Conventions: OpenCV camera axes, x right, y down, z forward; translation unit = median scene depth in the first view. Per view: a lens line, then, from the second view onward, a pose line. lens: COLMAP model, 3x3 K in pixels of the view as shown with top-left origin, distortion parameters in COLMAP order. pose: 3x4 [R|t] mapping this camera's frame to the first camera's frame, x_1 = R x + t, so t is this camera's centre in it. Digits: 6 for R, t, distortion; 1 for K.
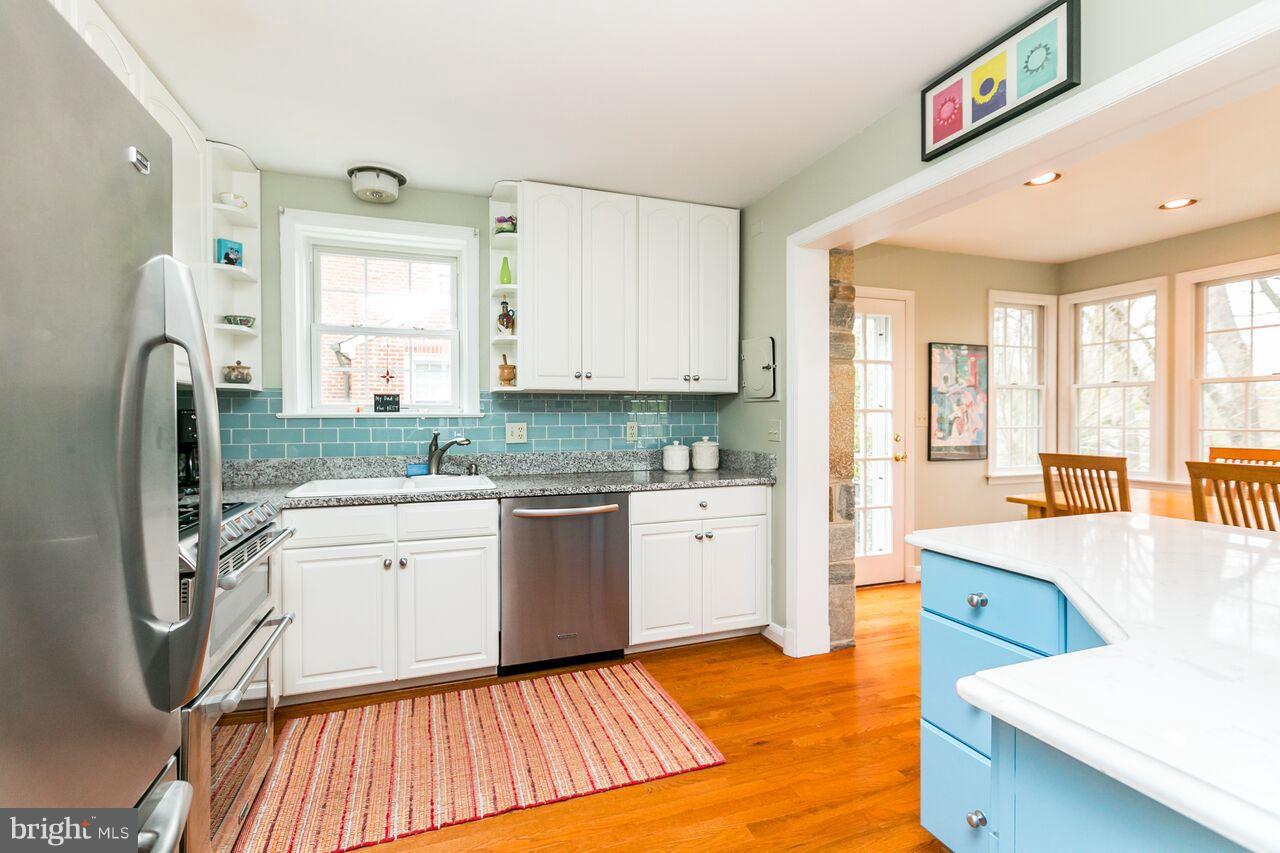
lens RADIAL K [[580.8, 0, 635.4], [0, 580.8, 426.3], [0, 0, 1]] dist [0.000343, 0.000037]
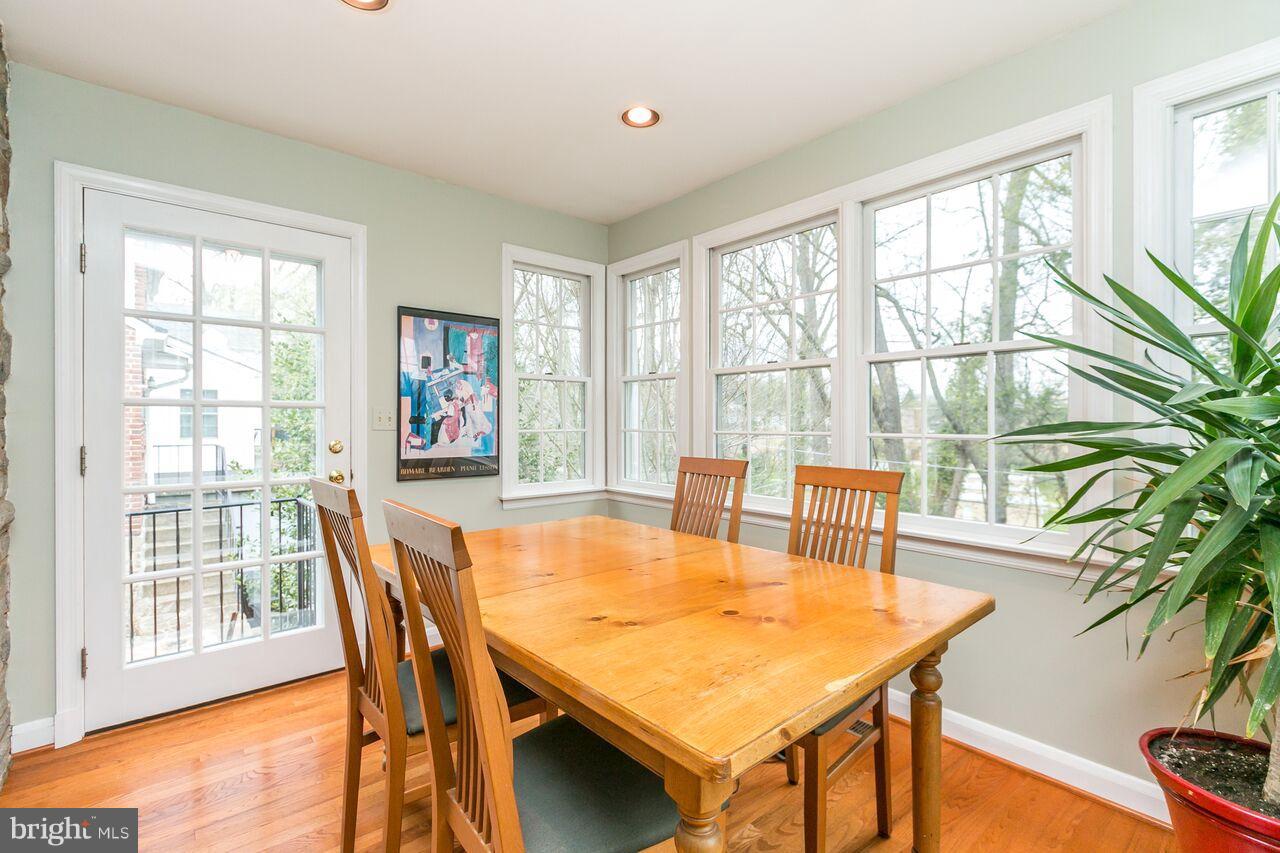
lens RADIAL K [[580.8, 0, 643.5], [0, 580.8, 422.1], [0, 0, 1]] dist [0.000343, 0.000037]
pose [[0.931009, 0.002822, 0.364984, 0.515532], [-0.000257, 0.999975, -0.007078, -0.004115], [-0.364995, 0.006496, 0.930987, 0.260616]]
